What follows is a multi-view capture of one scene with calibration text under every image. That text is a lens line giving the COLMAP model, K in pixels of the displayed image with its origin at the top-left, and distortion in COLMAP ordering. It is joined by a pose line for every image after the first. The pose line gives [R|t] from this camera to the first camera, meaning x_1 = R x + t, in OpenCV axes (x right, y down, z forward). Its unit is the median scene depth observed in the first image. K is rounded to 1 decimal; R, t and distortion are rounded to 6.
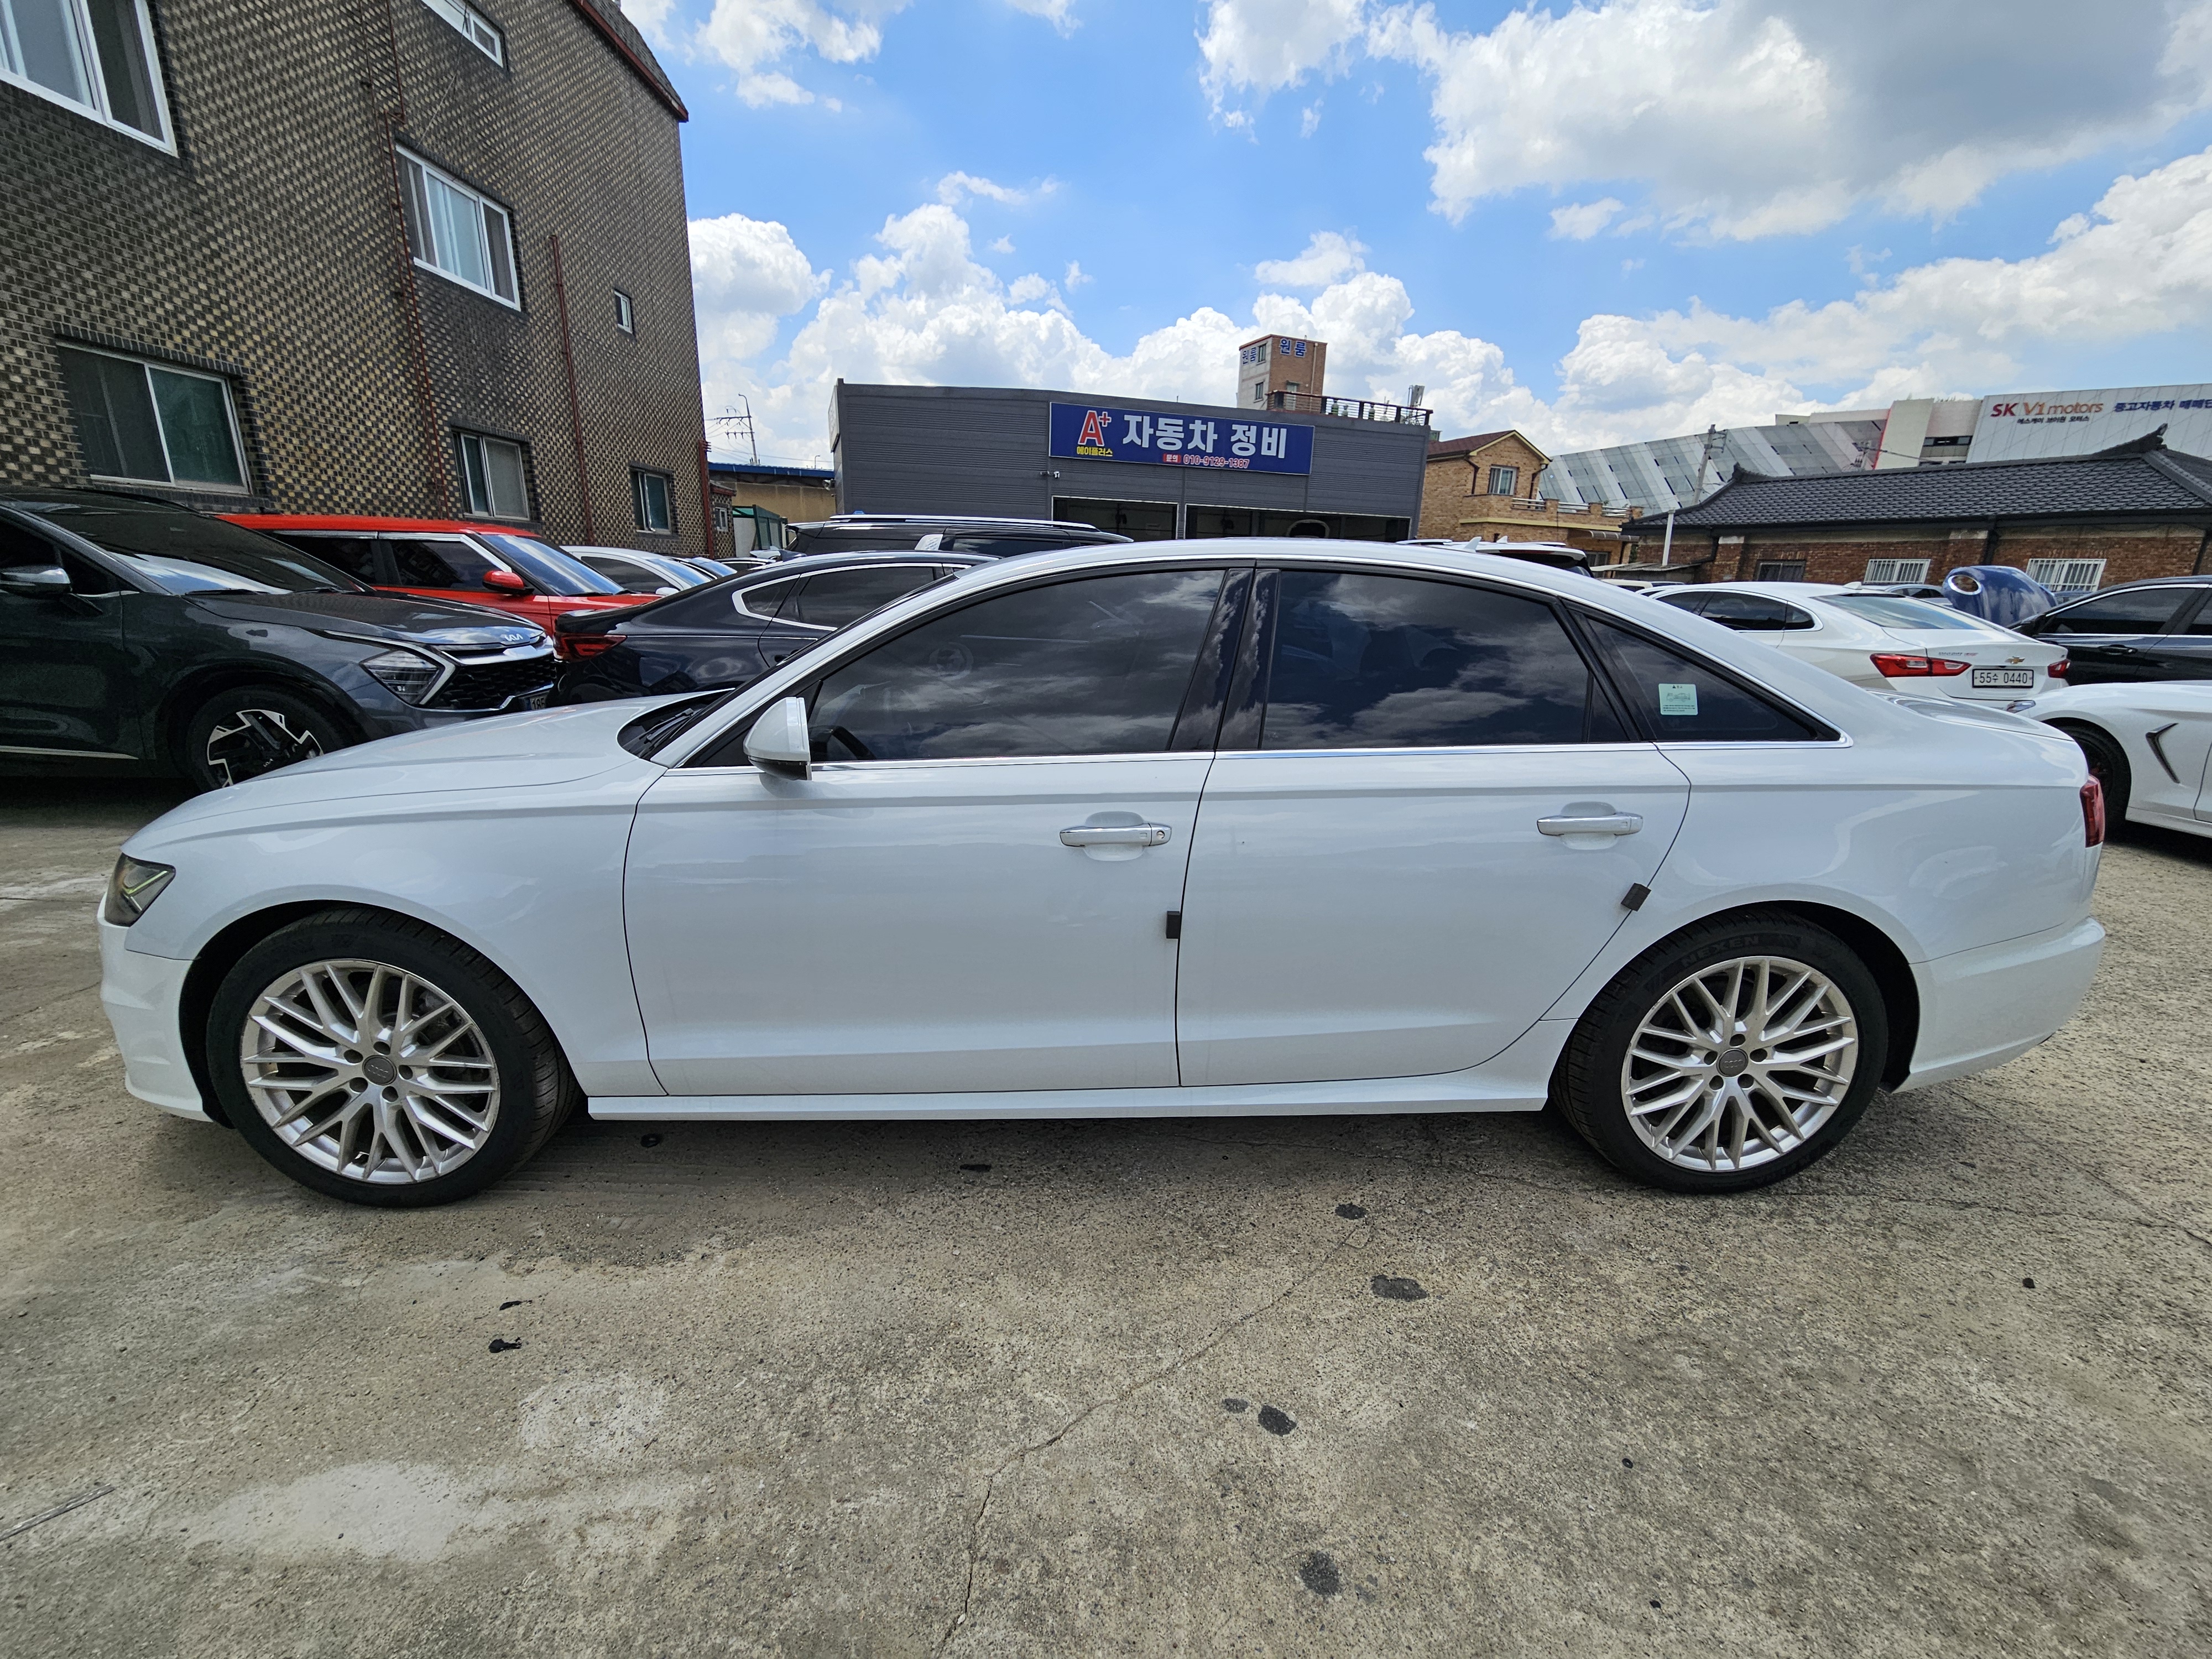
lens RADIAL K [[910.4, 0, 1101.3], [0, 910.4, 840.2], [0, 0, 1]] dist [0.002527, -0.001714]
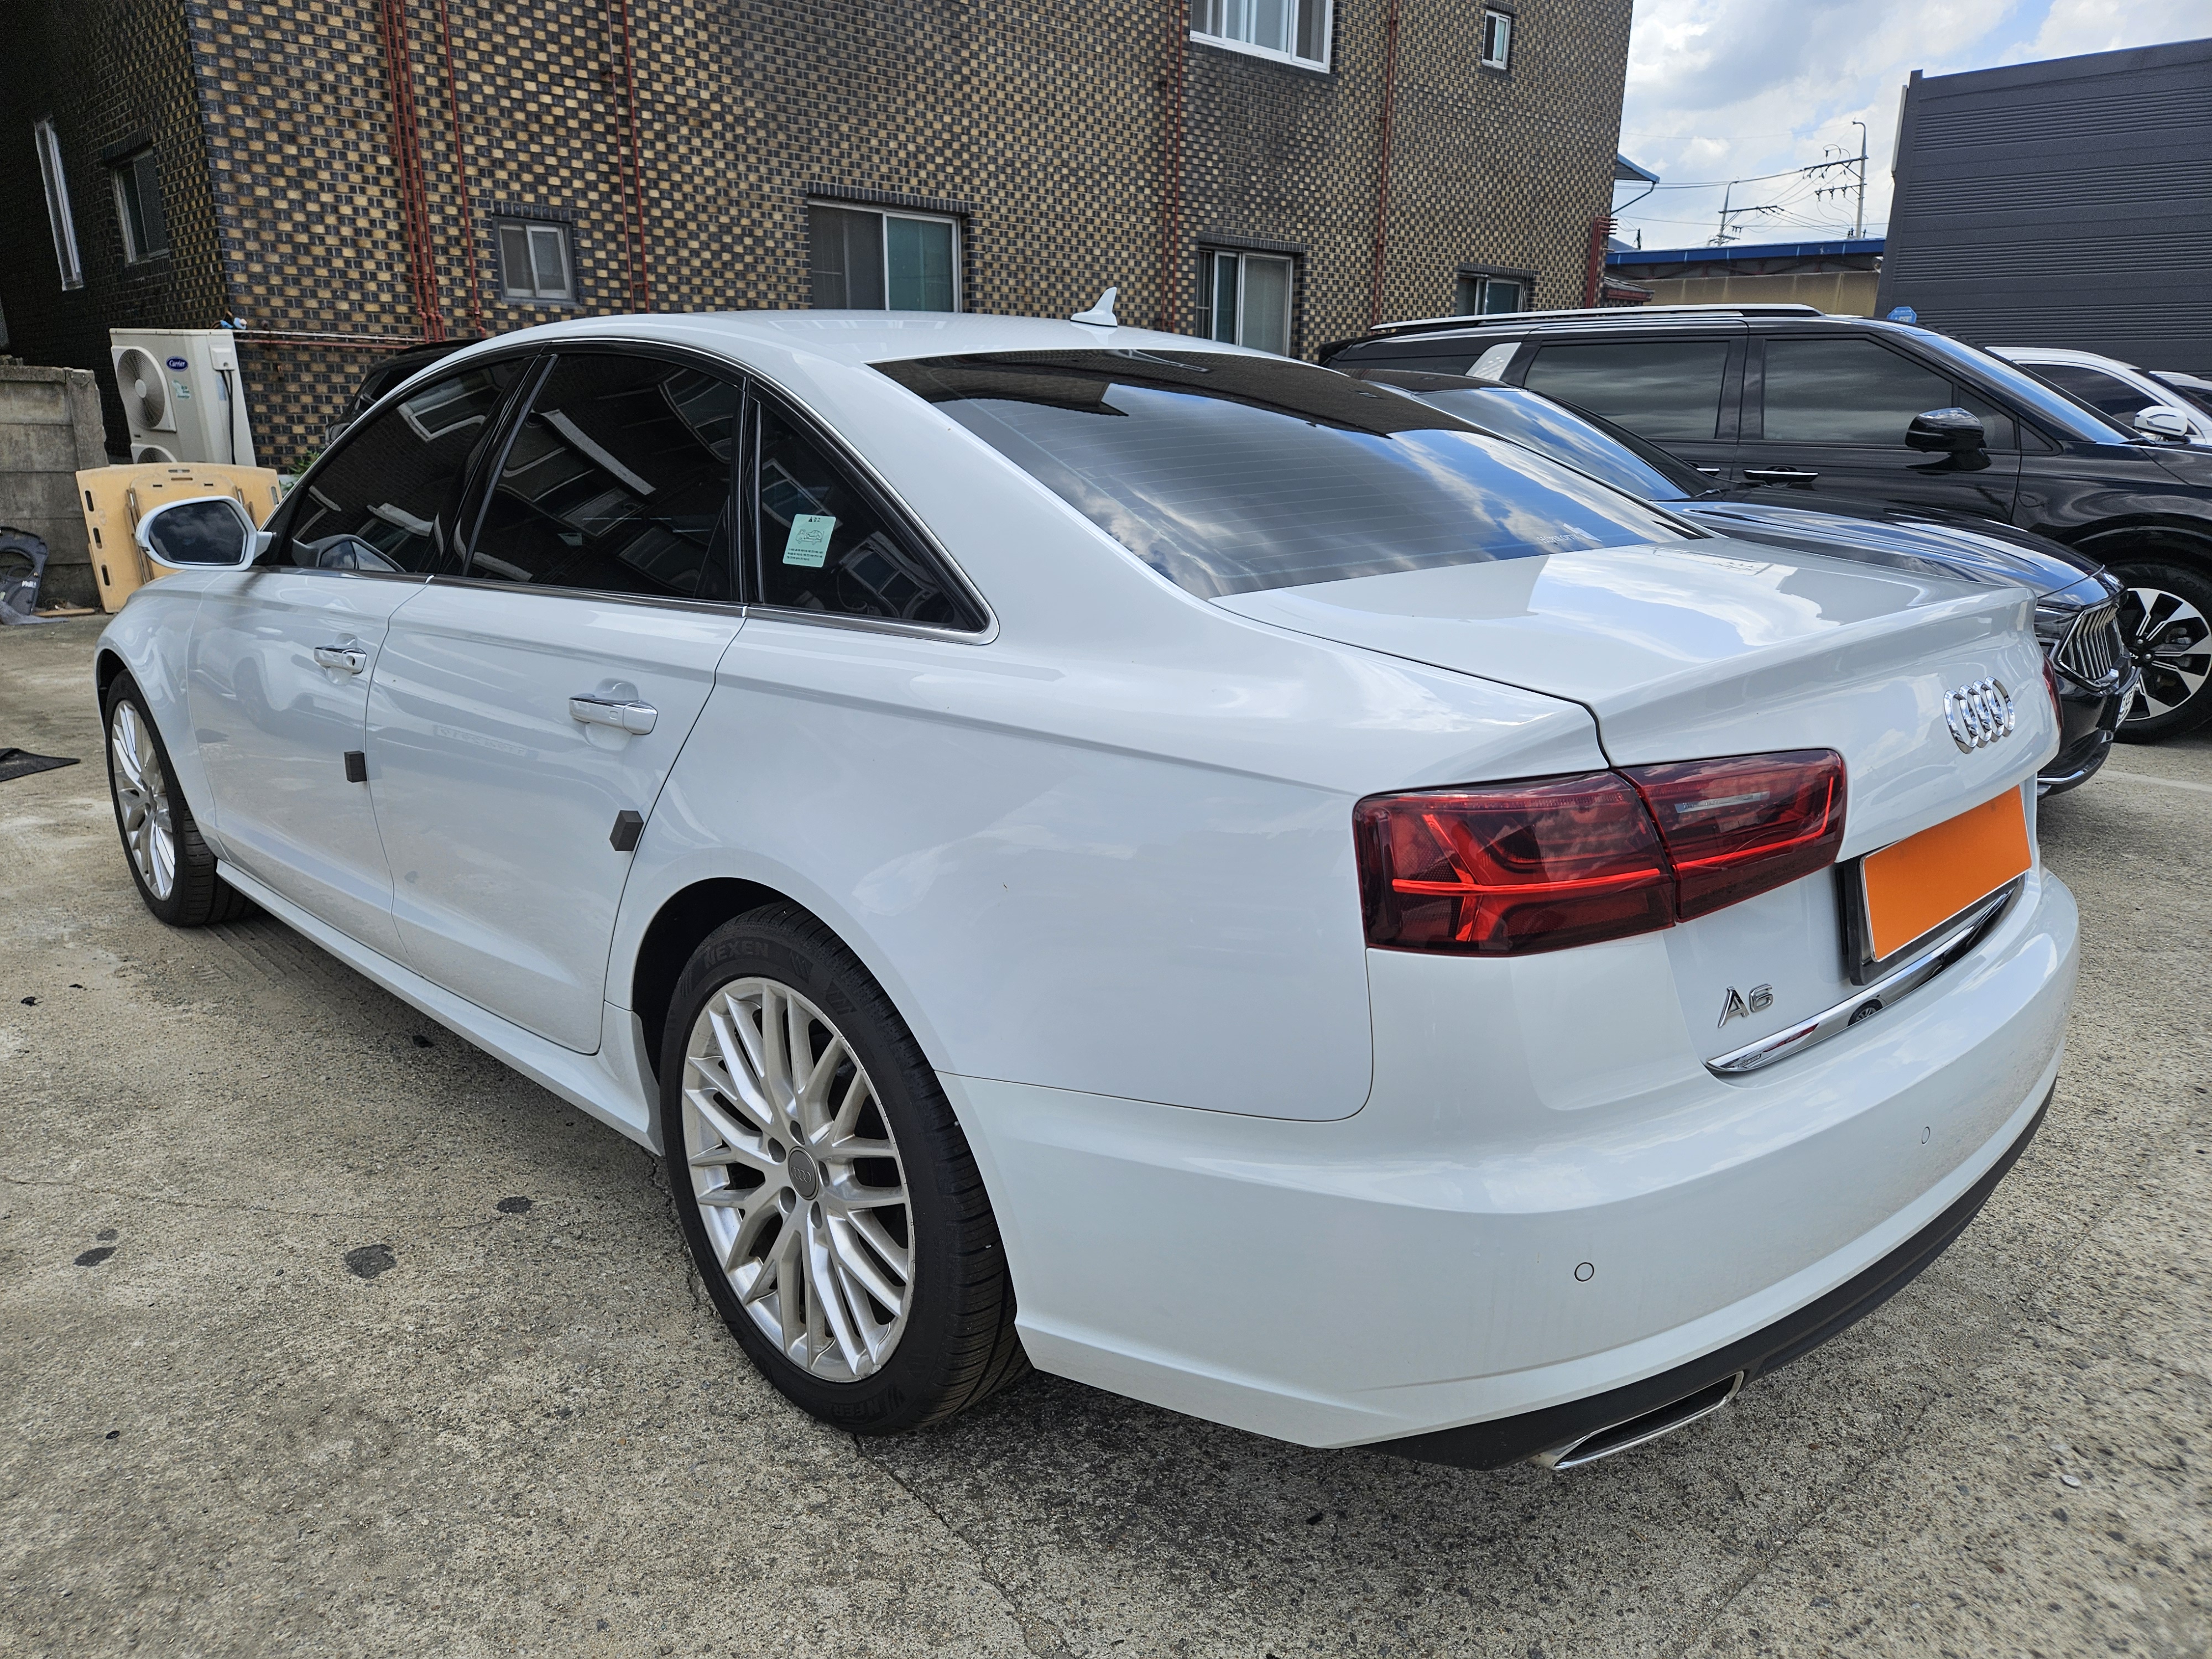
lens RADIAL K [[1482.1, 0, 1094.7], [0, 1482.1, 859.3], [0, 0, 1]] dist [0.066915, -0.054386]
pose [[0.684429, 0.184784, -0.705275, 0.312834], [-0.191480, 0.978949, 0.070667, -0.011374], [0.703486, 0.086680, 0.705403, 0.096432]]
